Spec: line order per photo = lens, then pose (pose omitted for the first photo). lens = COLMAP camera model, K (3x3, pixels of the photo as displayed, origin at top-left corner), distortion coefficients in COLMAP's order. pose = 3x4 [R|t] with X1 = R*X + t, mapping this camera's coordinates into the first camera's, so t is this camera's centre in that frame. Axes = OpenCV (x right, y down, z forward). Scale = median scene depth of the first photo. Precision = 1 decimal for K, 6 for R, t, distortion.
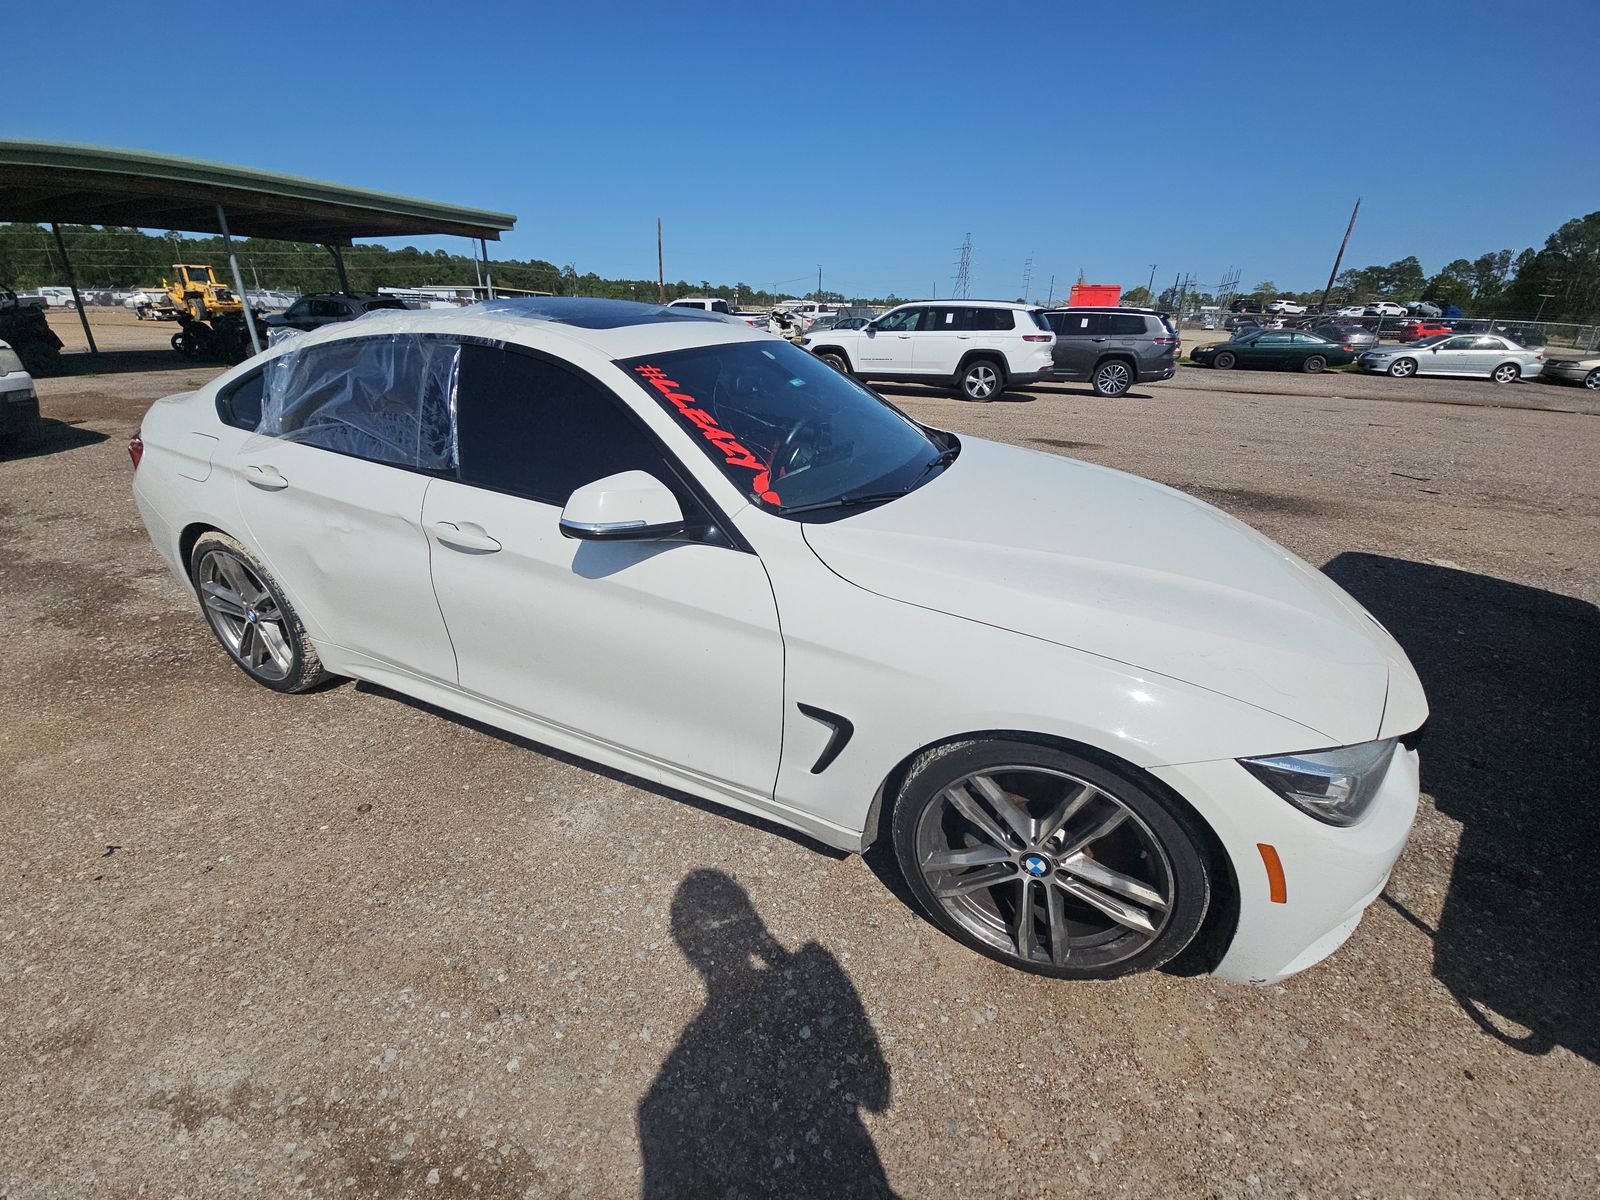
lens RADIAL K [[663.1, 0, 797.3], [0, 663.1, 597.3], [0, 0, 1]] dist [0.022965, -0.018089]
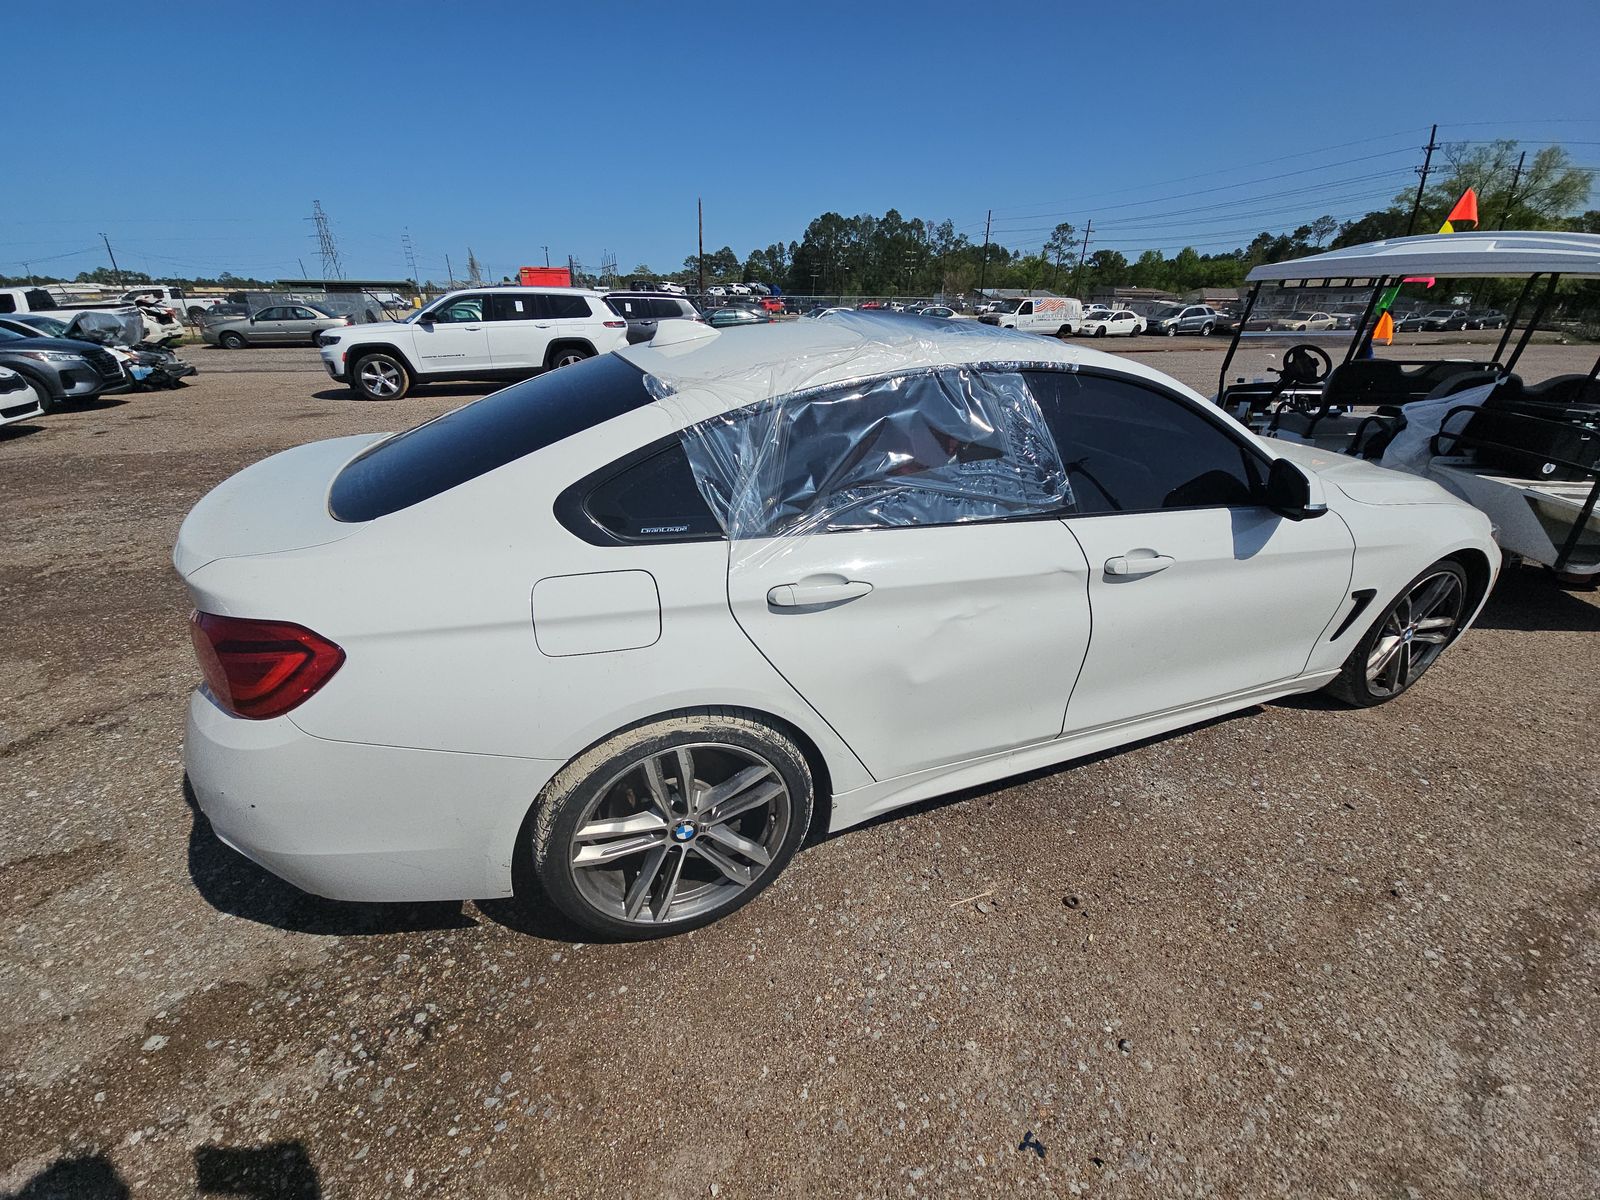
lens RADIAL K [[663.1, 0, 797.3], [0, 663.1, 597.3], [0, 0, 1]] dist [0.022965, -0.018089]
pose [[0.686827, -0.311300, 0.656780, -1.550709], [0.294753, 0.945290, 0.139810, -0.339103], [-0.664371, 0.097563, 0.741008, 0.624759]]
